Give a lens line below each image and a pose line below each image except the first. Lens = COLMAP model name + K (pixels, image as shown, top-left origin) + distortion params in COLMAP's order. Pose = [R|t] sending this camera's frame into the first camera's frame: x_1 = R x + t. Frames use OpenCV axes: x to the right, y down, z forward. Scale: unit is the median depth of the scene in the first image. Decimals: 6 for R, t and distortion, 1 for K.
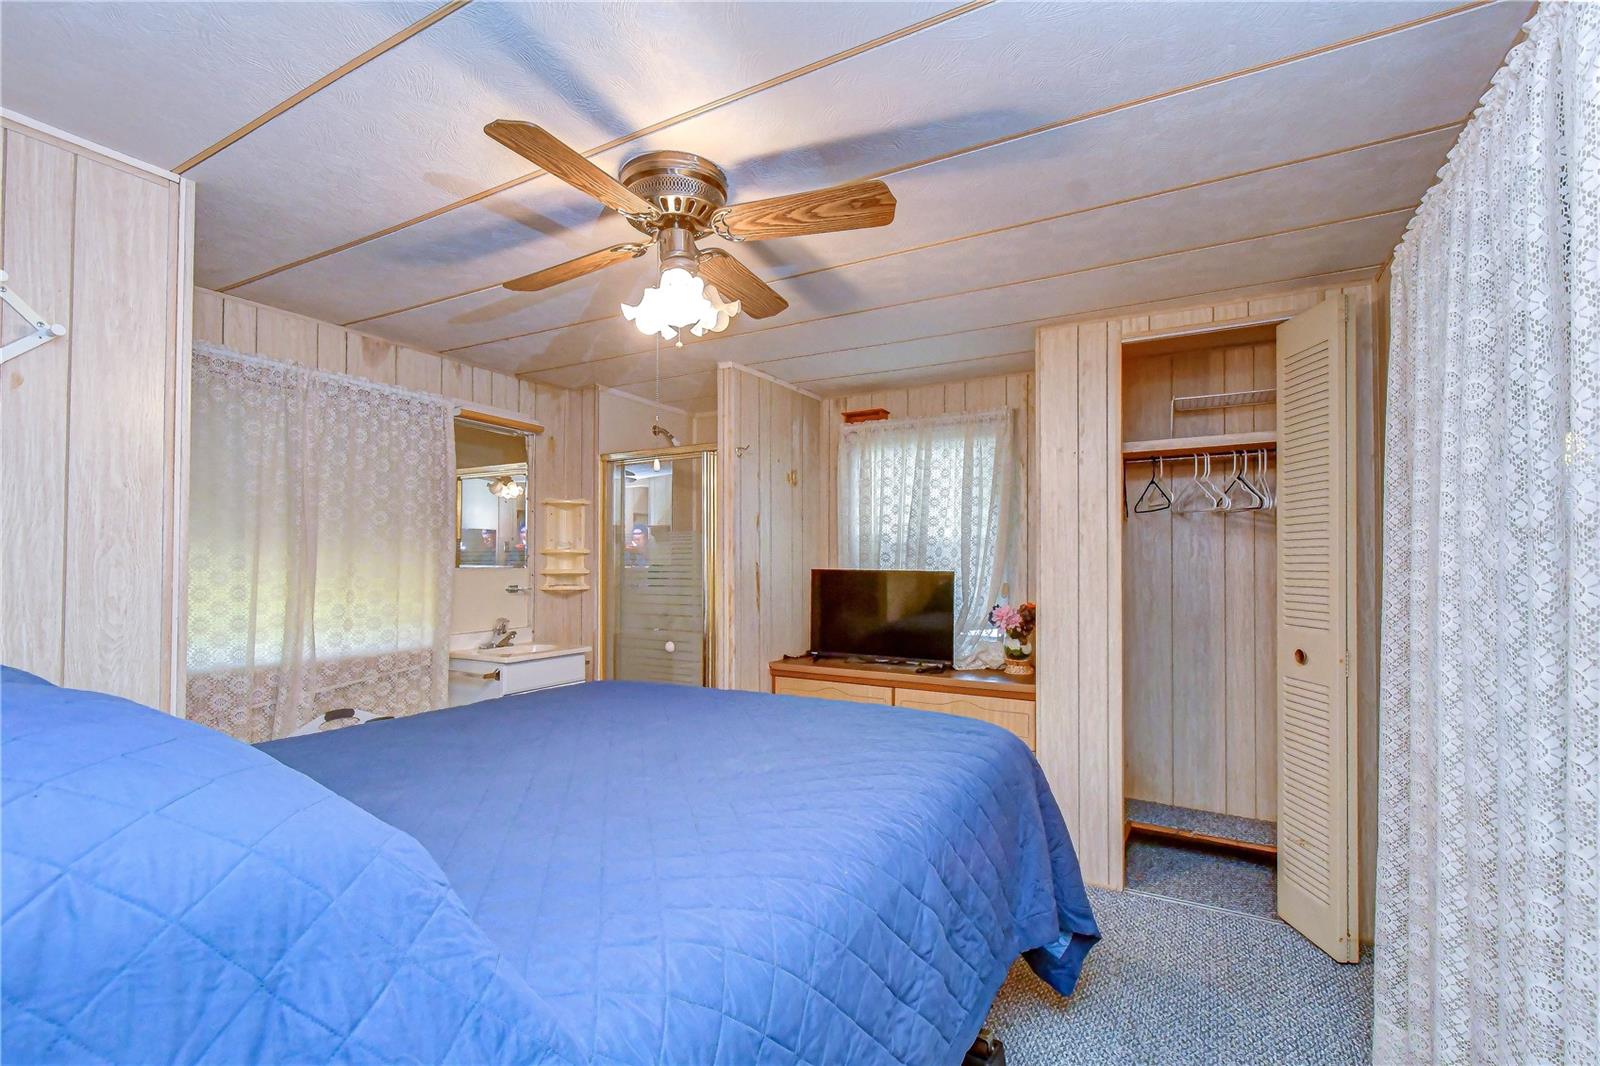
lens RADIAL K [[732.4, 0, 803.1], [0, 732.4, 566.3], [0, 0, 1]] dist [-0.002249, -0.001425]
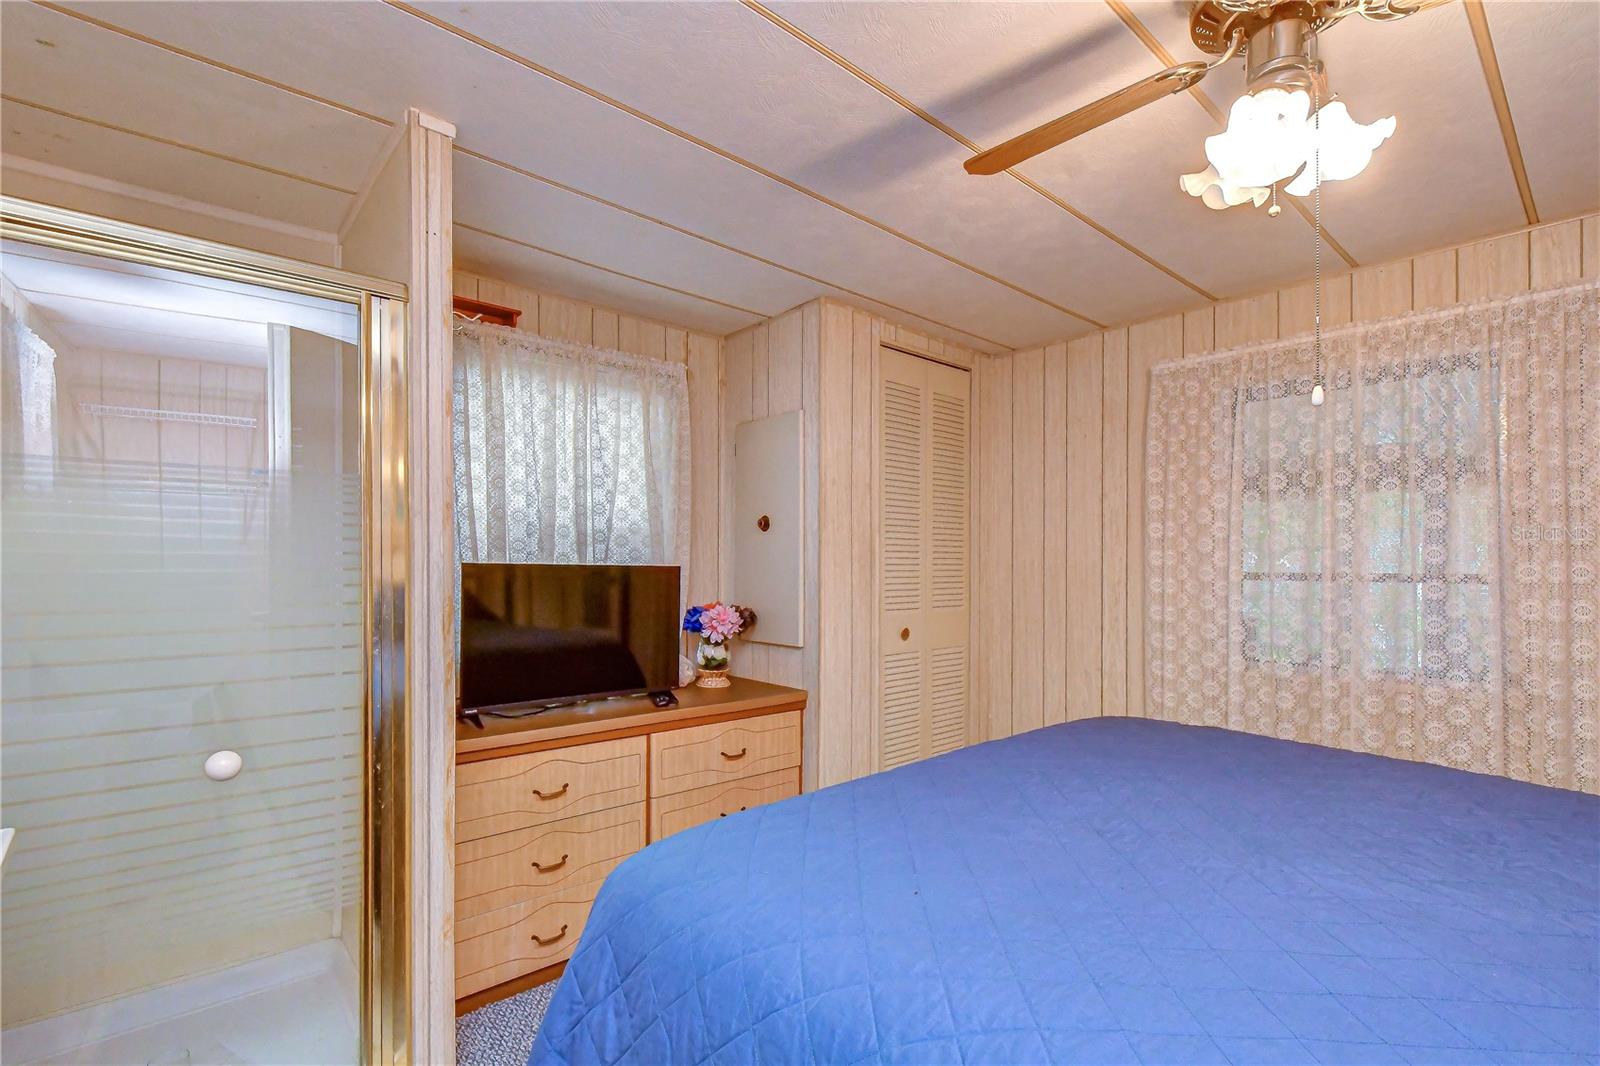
lens RADIAL K [[732.4, 0, 803.1], [0, 732.4, 566.3], [0, 0, 1]] dist [-0.002249, -0.001425]
pose [[0.332801, -0.002231, 0.942994, -0.443168], [0.000250, 0.999997, 0.002277, 0.005988], [-0.942997, -0.000522, 0.332801, 0.592080]]
